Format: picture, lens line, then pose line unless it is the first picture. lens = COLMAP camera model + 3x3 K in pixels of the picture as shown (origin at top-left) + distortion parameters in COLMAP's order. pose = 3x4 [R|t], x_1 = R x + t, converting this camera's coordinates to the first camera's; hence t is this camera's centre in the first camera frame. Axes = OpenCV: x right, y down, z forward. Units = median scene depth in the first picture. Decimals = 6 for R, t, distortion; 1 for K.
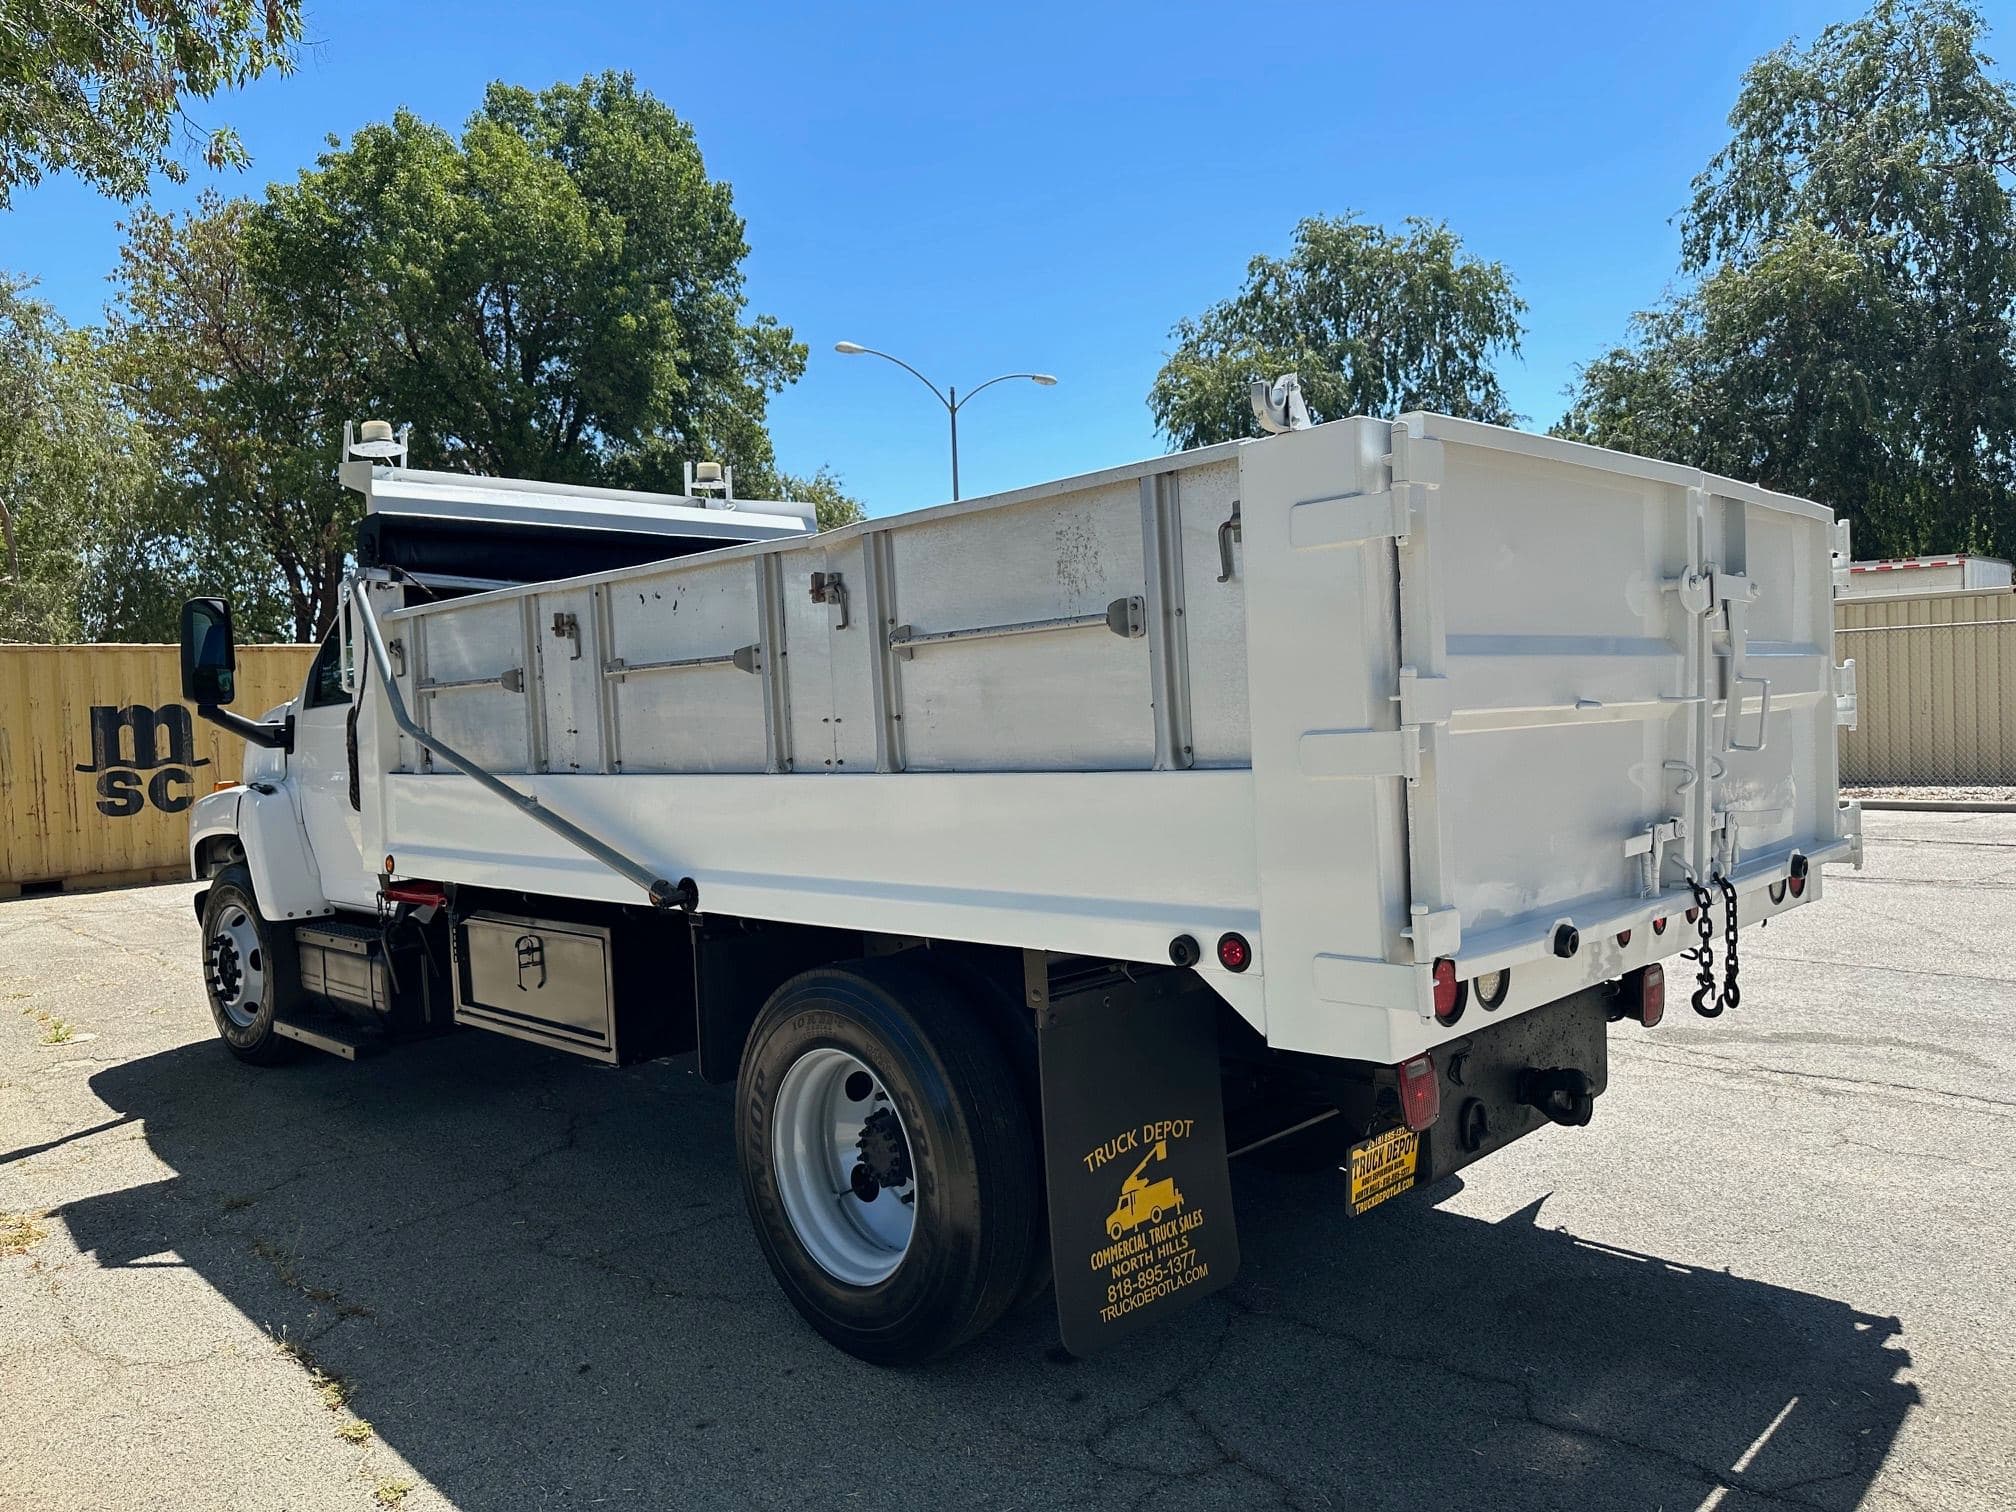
lens RADIAL K [[1429.9, 0, 1002.6], [0, 1429.9, 751.9], [0, 0, 1]] dist [0.049567, -0.063814]
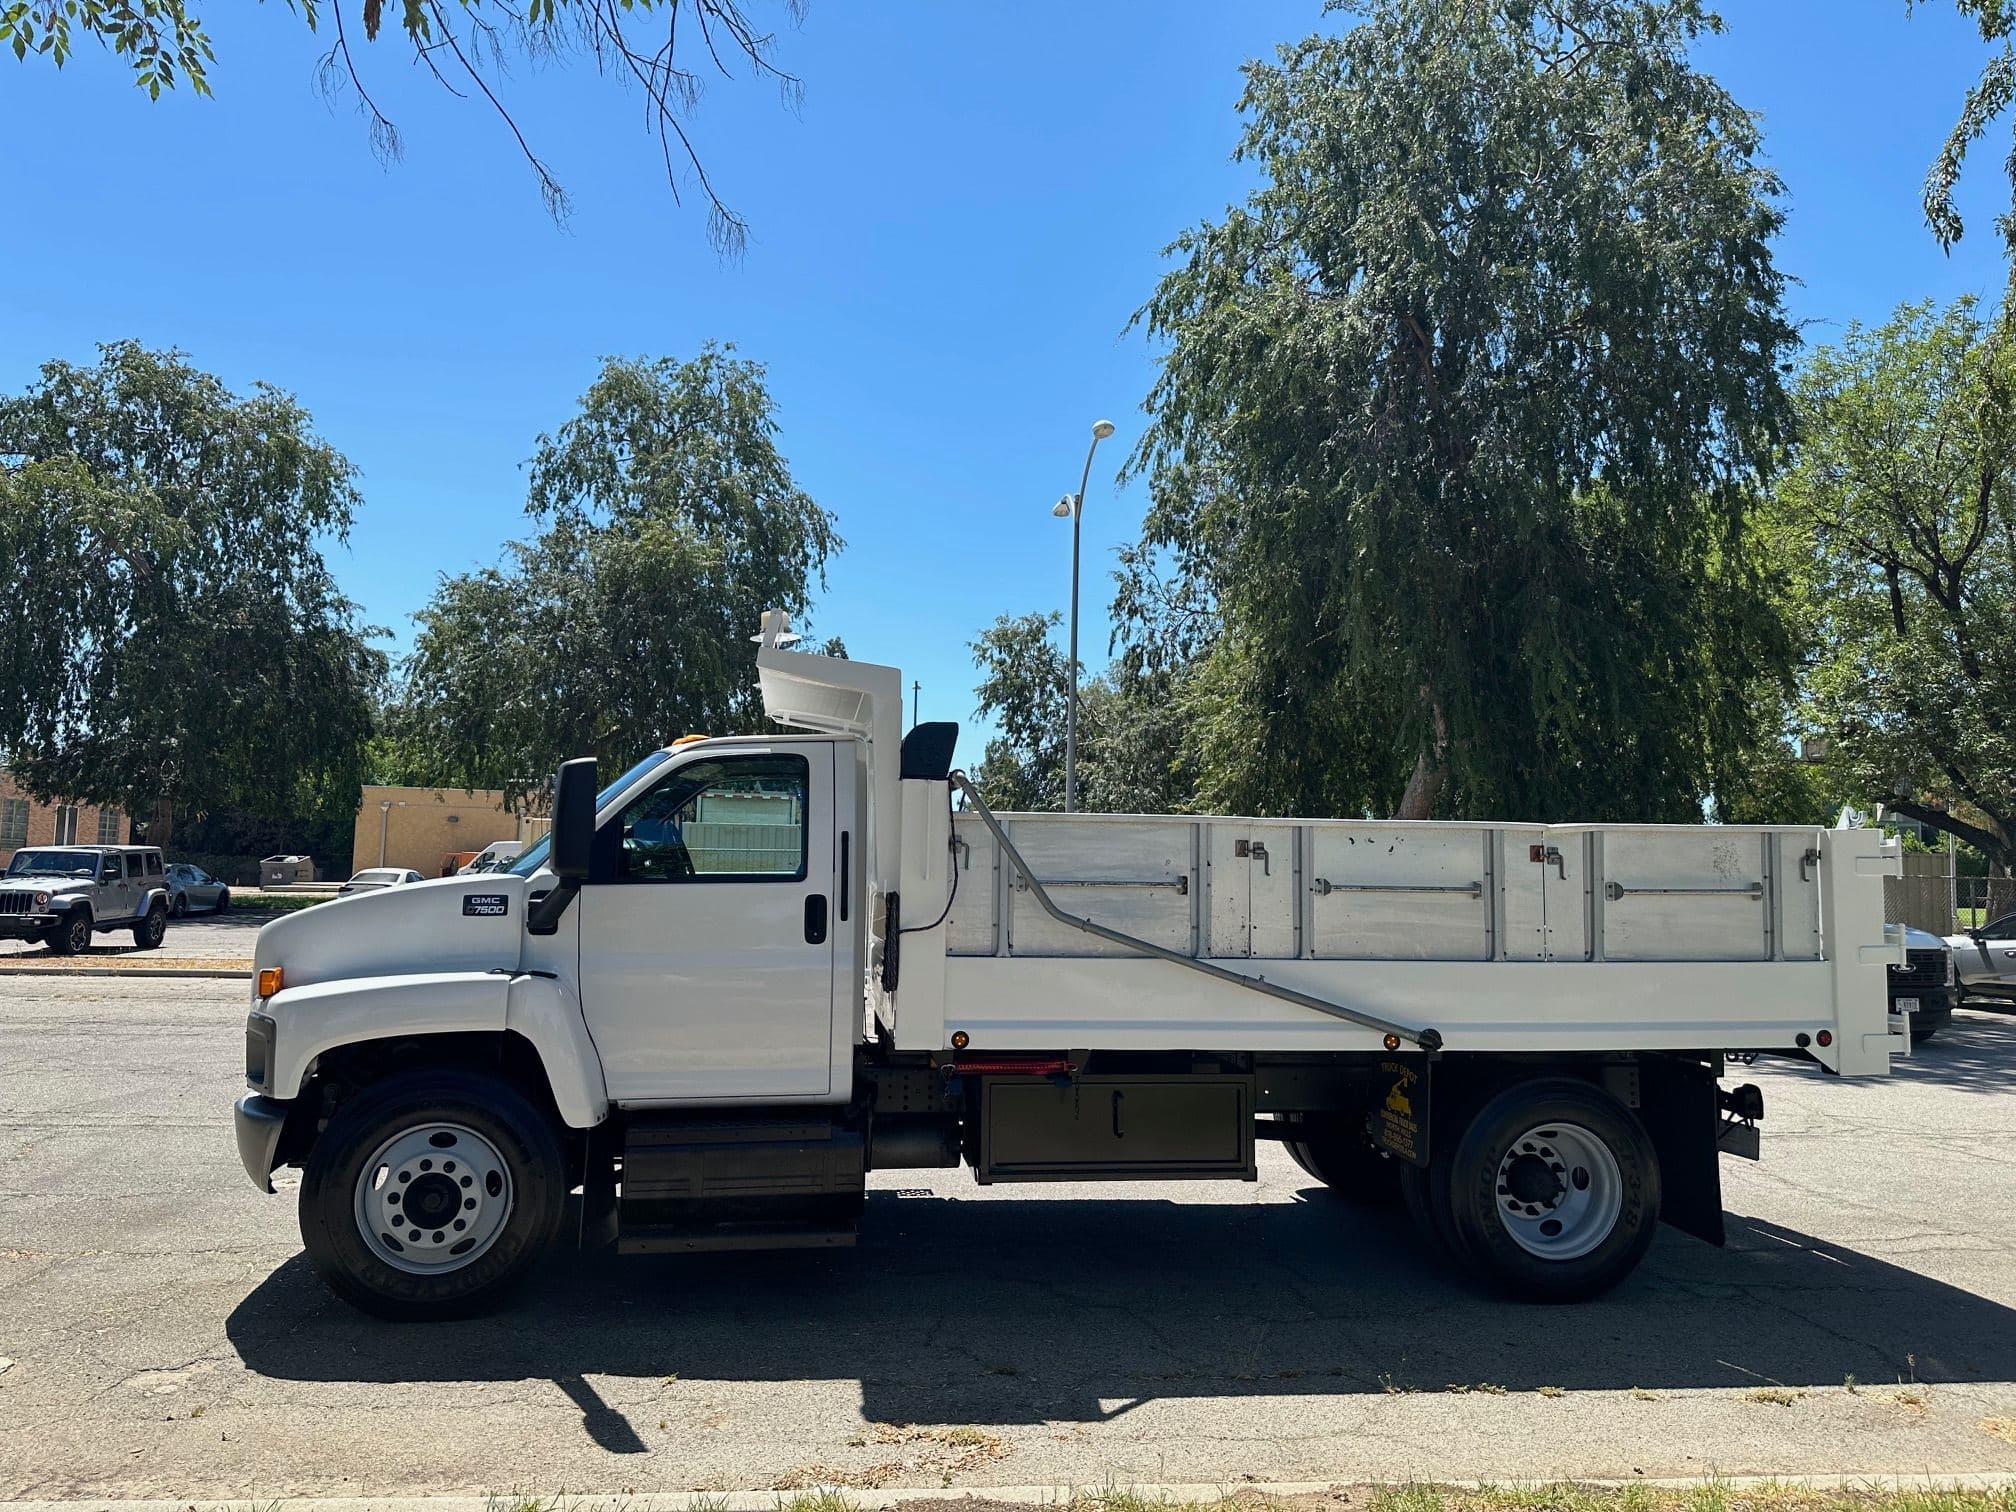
lens RADIAL K [[1429.9, 0, 995.8], [0, 1429.9, 781.0], [0, 0, 1]] dist [0.049567, -0.063814]
pose [[0.594012, 0.101471, 0.798031, -1.505119], [-0.014906, 0.993231, -0.115196, 0.006945], [-0.804318, 0.056532, 0.591503, 0.381480]]
